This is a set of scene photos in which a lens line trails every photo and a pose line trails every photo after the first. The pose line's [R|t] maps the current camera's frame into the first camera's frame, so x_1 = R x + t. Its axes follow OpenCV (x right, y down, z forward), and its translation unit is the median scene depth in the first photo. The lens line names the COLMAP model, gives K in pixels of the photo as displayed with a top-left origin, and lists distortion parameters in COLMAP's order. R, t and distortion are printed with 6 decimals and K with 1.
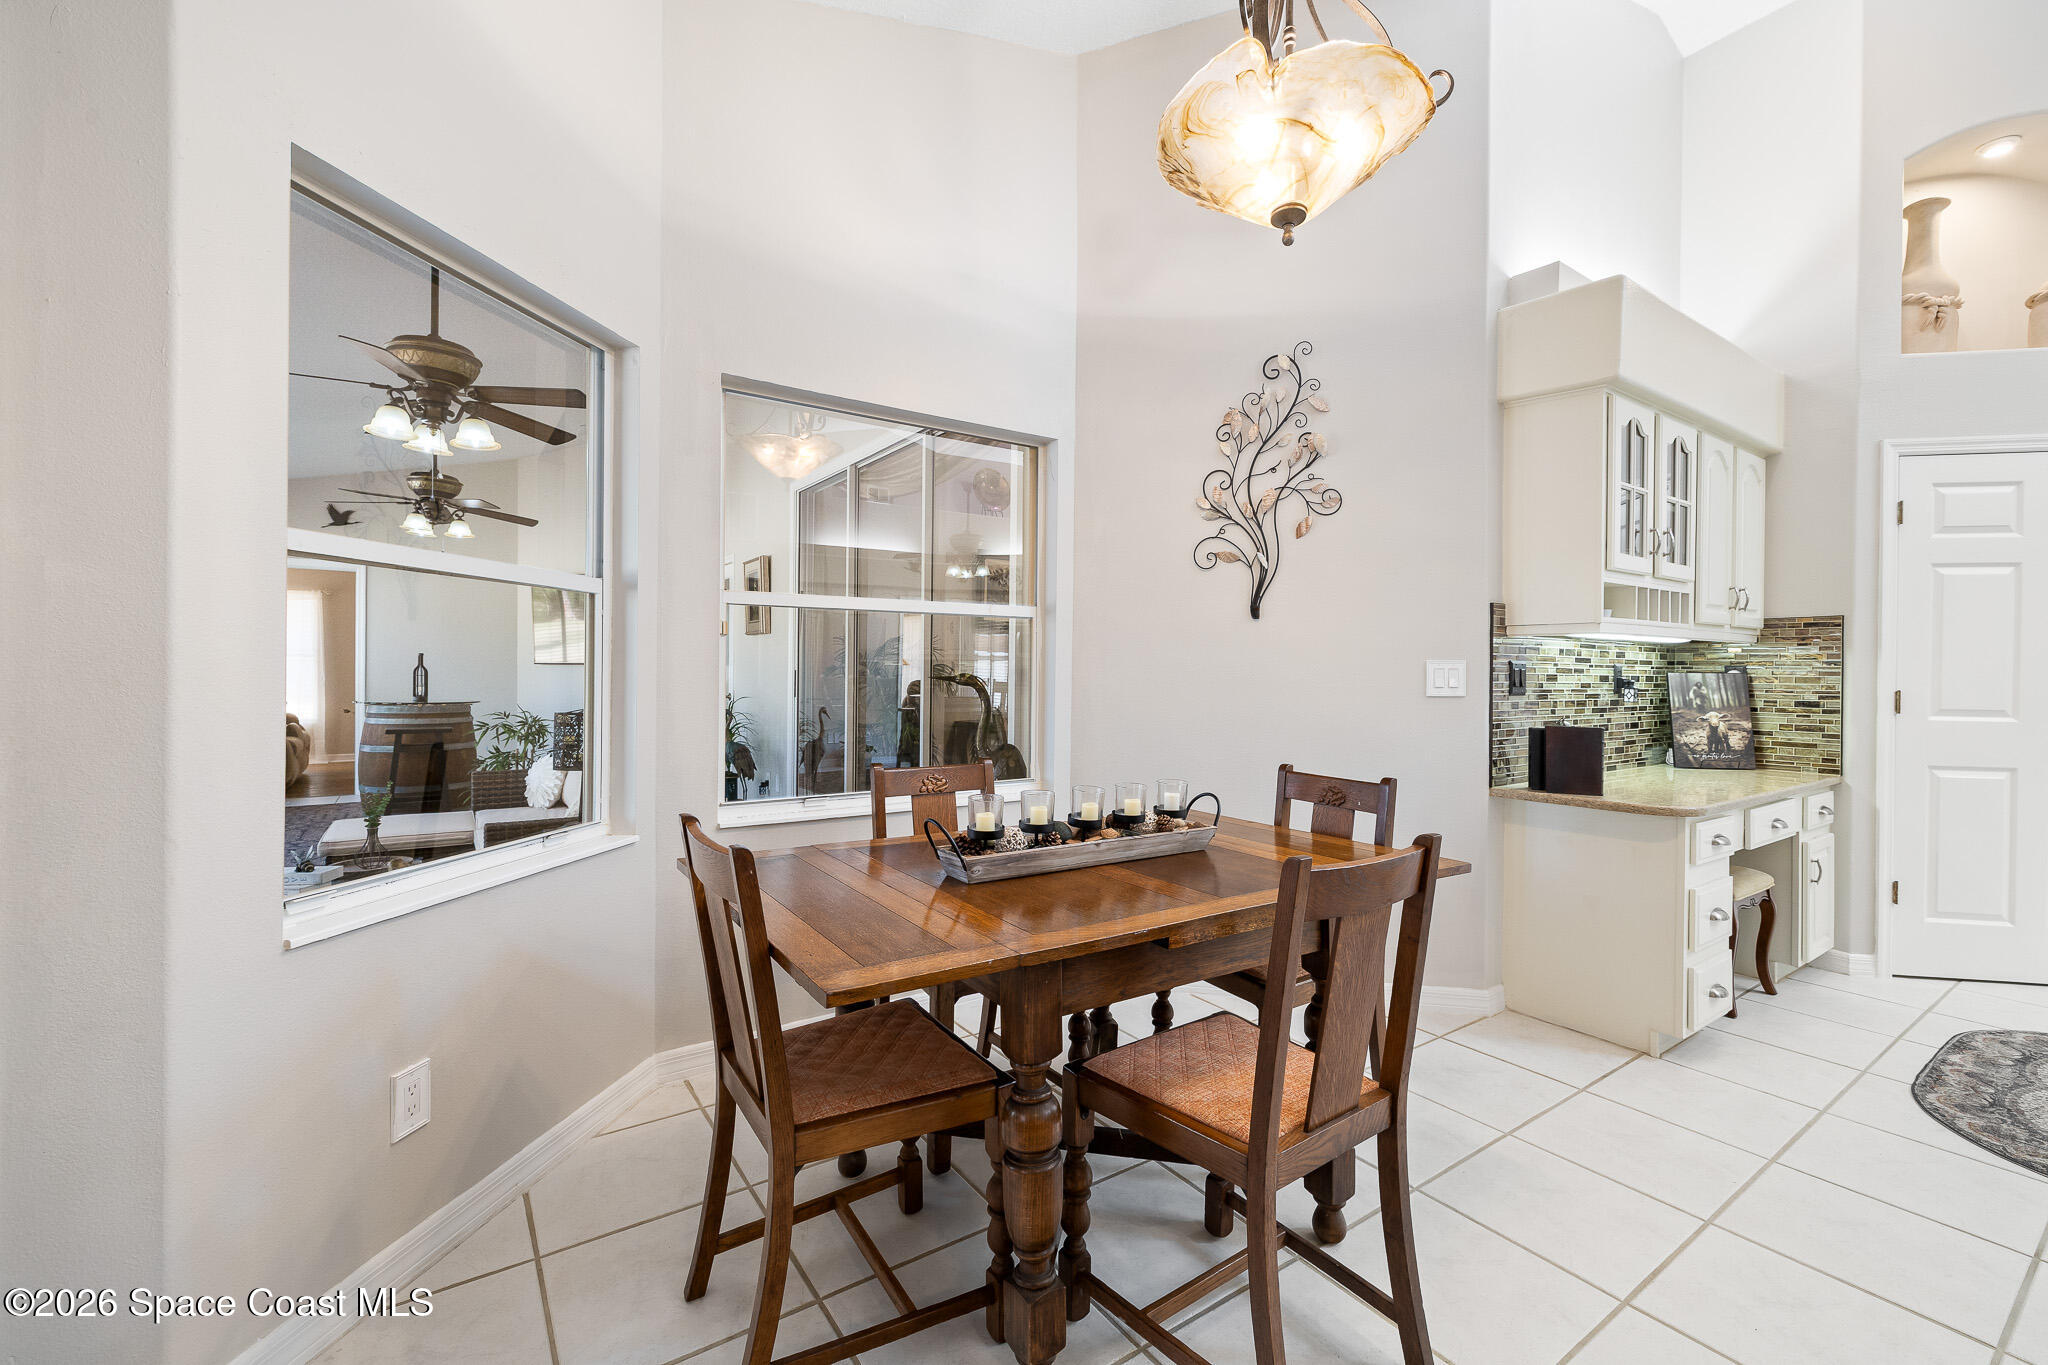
lens RADIAL K [[862.9, 0, 1025.8], [0, 862.9, 675.3], [0, 0, 1]] dist [-0.000455, -0.000128]
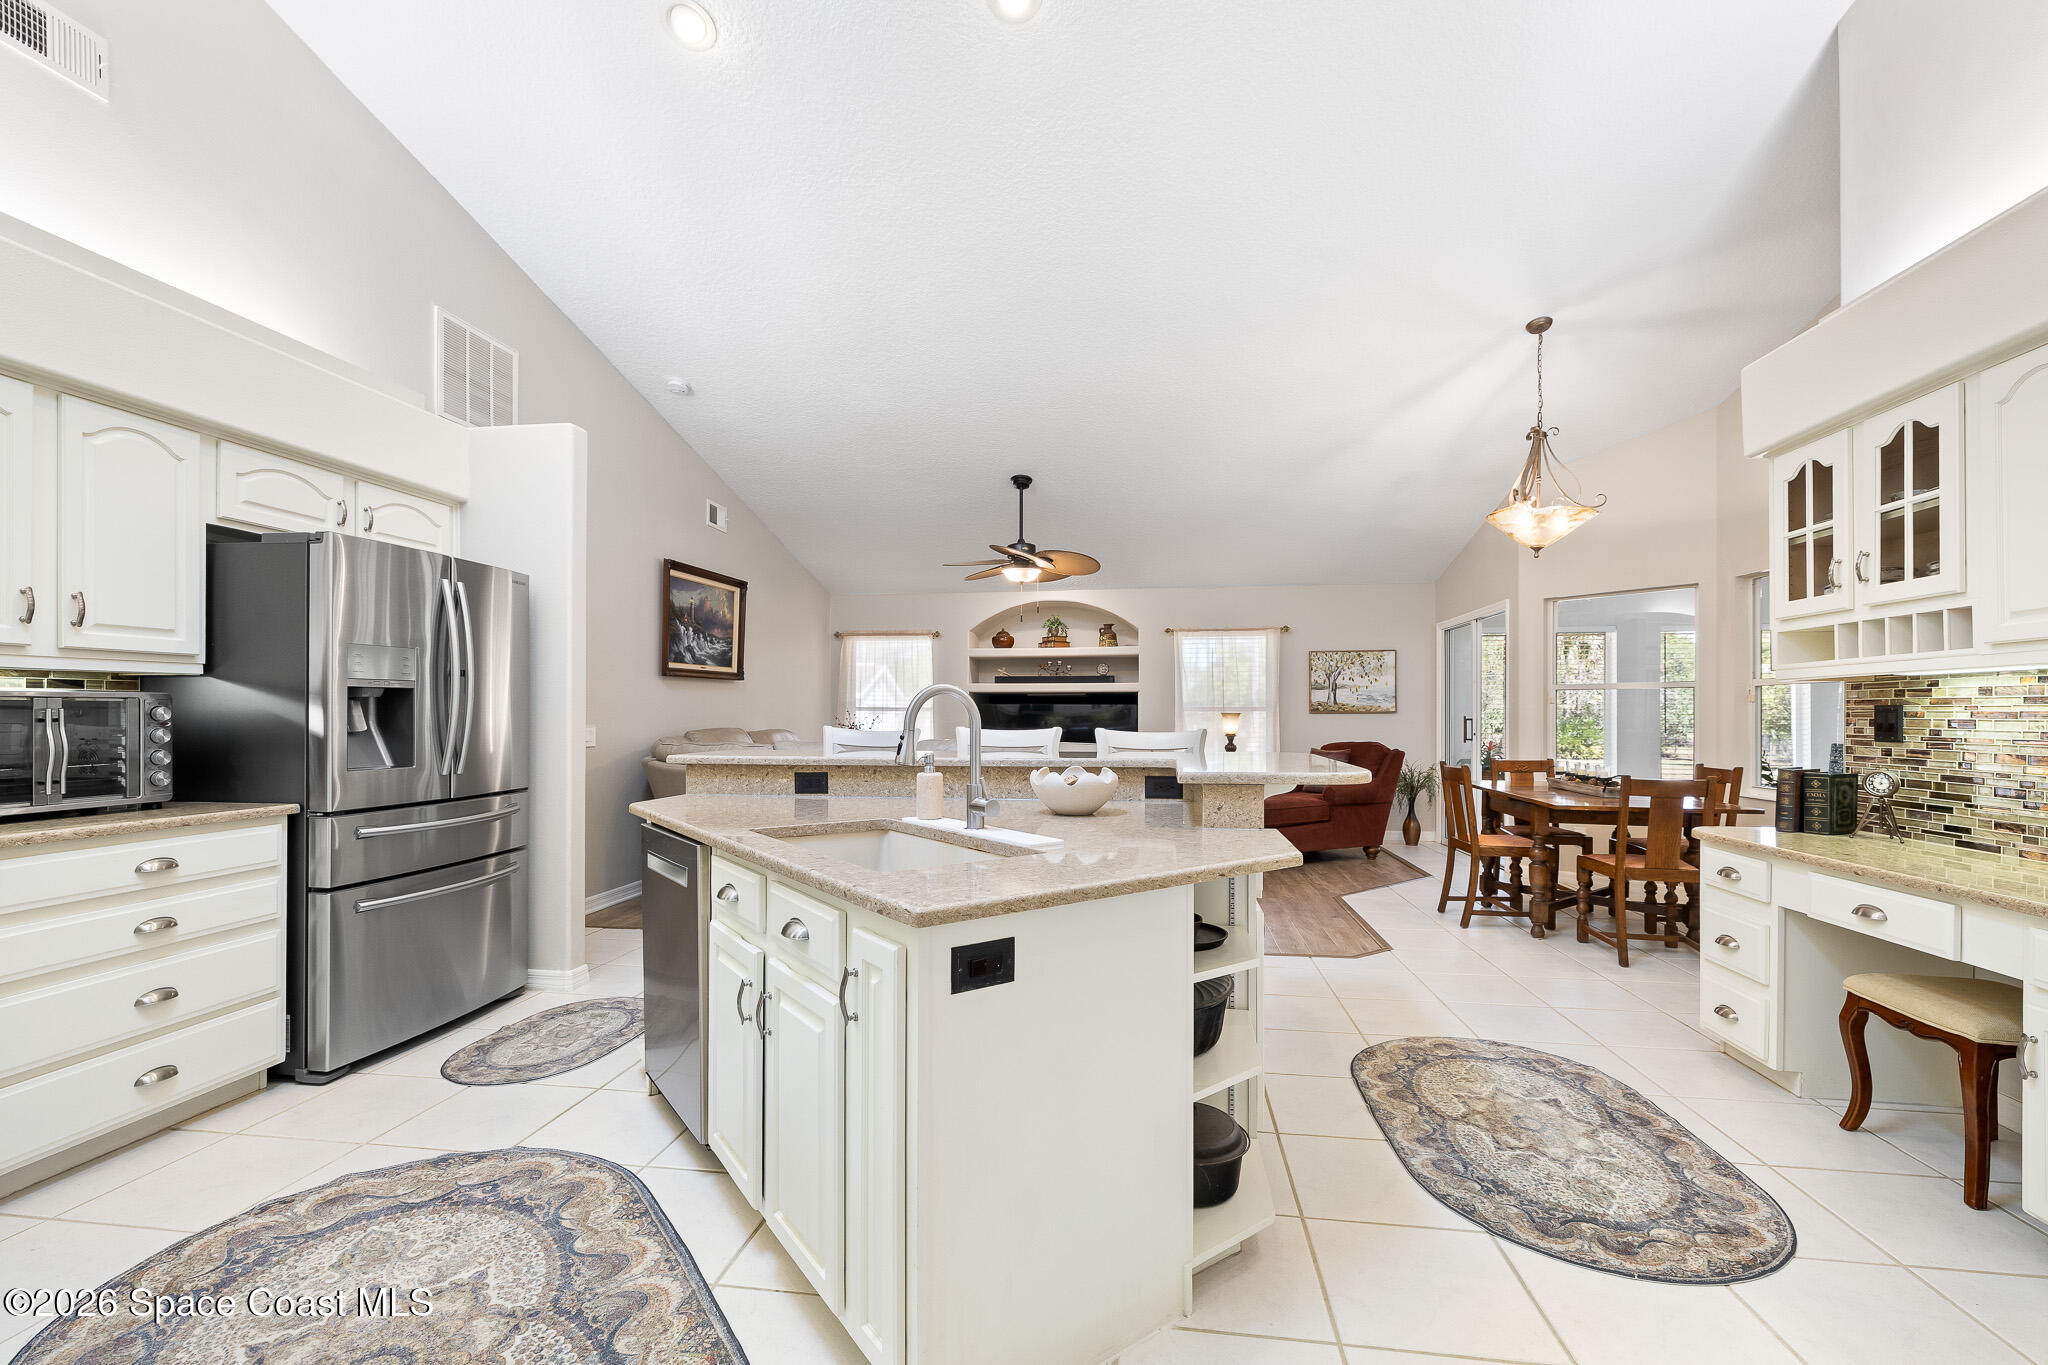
lens RADIAL K [[871.3, 0, 1037.2], [0, 871.3, 706.2], [0, 0, 1]] dist [0.000699, 0.000080]
pose [[-0.676221, -0.016923, -0.736504, 1.687087], [-0.013857, 0.999851, -0.010251, 0.006292], [0.736568, 0.003274, -0.676355, 0.846802]]
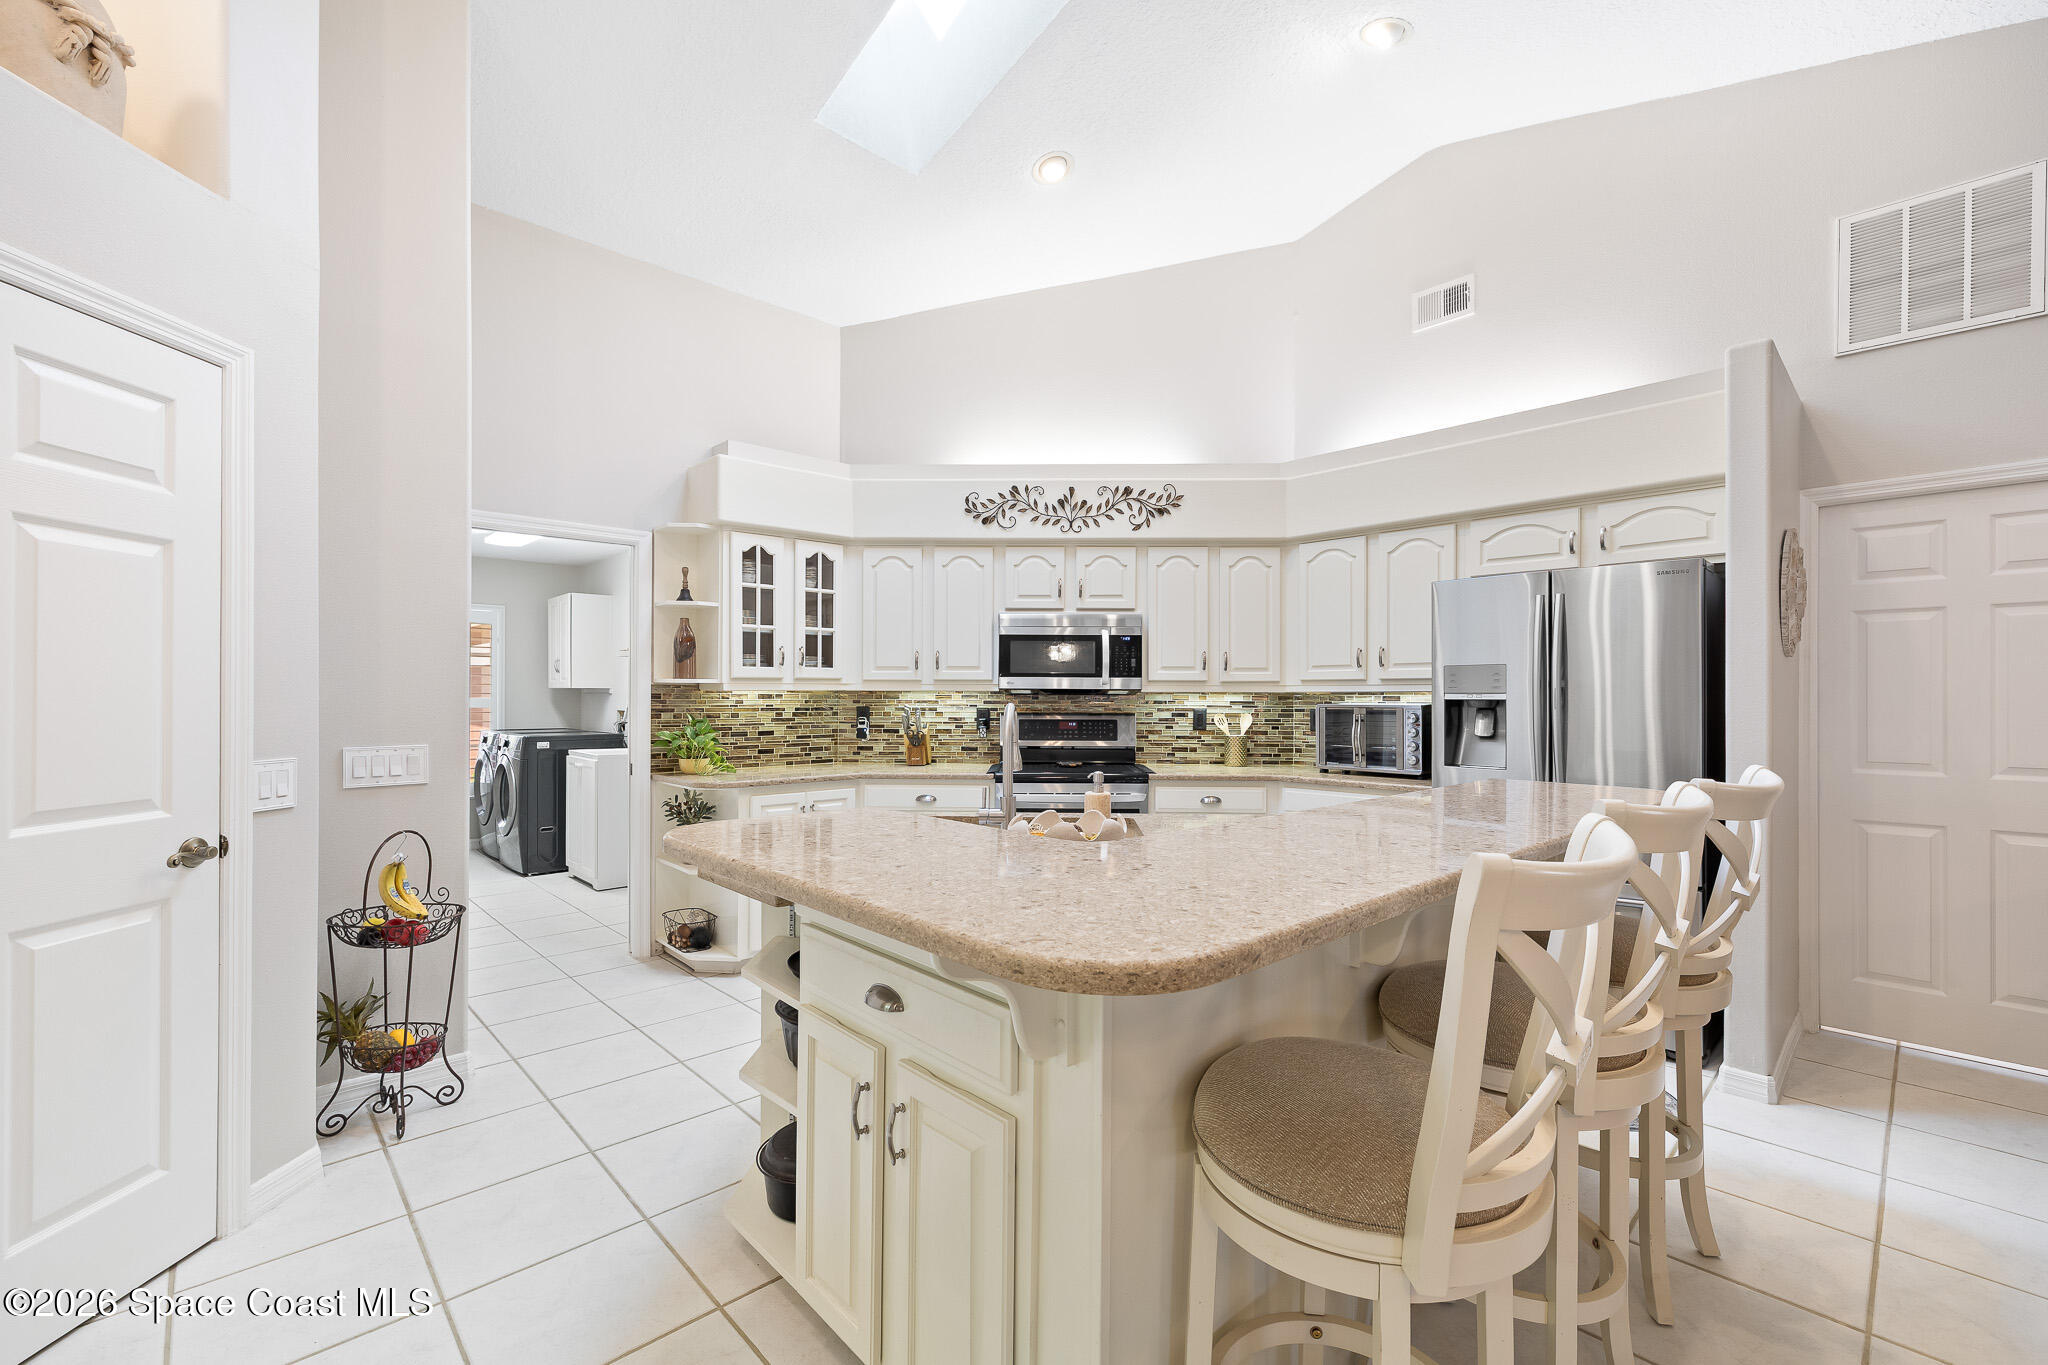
lens RADIAL K [[862.5, 0, 1024.1], [0, 862.5, 699.2], [0, 0, 1]] dist [0.000062, 0.000106]
pose [[-0.149094, -0.015280, 0.988705, 0.586640], [0.002383, 0.999872, 0.015812, -0.029020], [-0.988820, 0.004713, -0.149038, 0.474370]]
